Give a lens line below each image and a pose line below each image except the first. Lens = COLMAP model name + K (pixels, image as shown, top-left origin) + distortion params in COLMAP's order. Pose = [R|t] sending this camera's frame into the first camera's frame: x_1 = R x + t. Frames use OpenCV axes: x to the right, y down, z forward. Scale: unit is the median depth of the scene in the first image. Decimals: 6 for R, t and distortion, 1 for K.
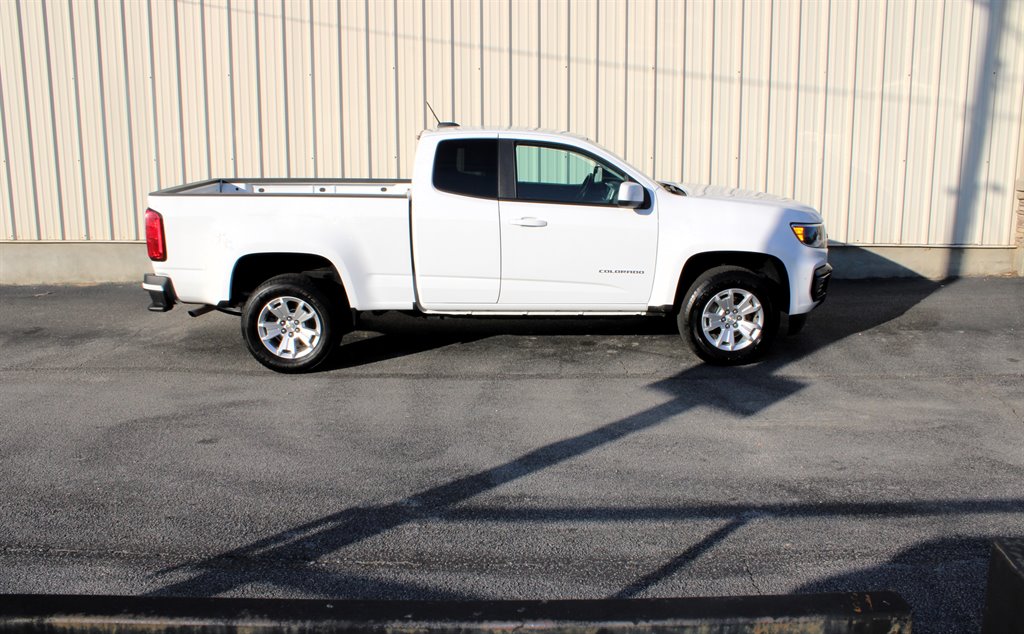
lens RADIAL K [[817.5, 0, 506.3], [0, 817.5, 292.0], [0, 0, 1]] dist [-0.168317, 0.135378]
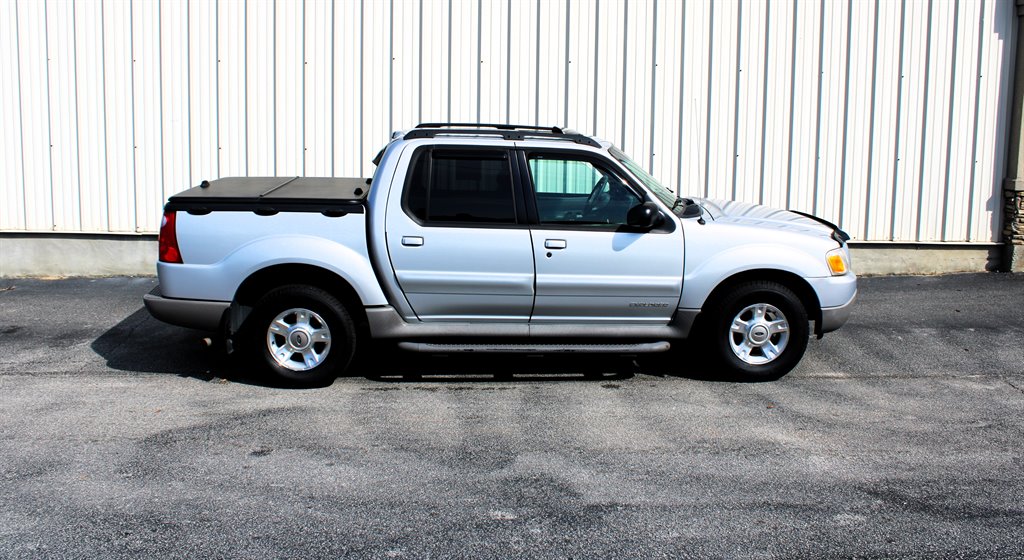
lens RADIAL K [[853.7, 0, 508.5], [0, 853.7, 223.9], [0, 0, 1]] dist [-0.159758, 0.134504]
pose [[0.996513, 0.007879, 0.083066, -0.182048], [-0.002276, 0.997728, -0.067332, -0.021327], [-0.083408, 0.066908, 0.994267, -0.035462]]
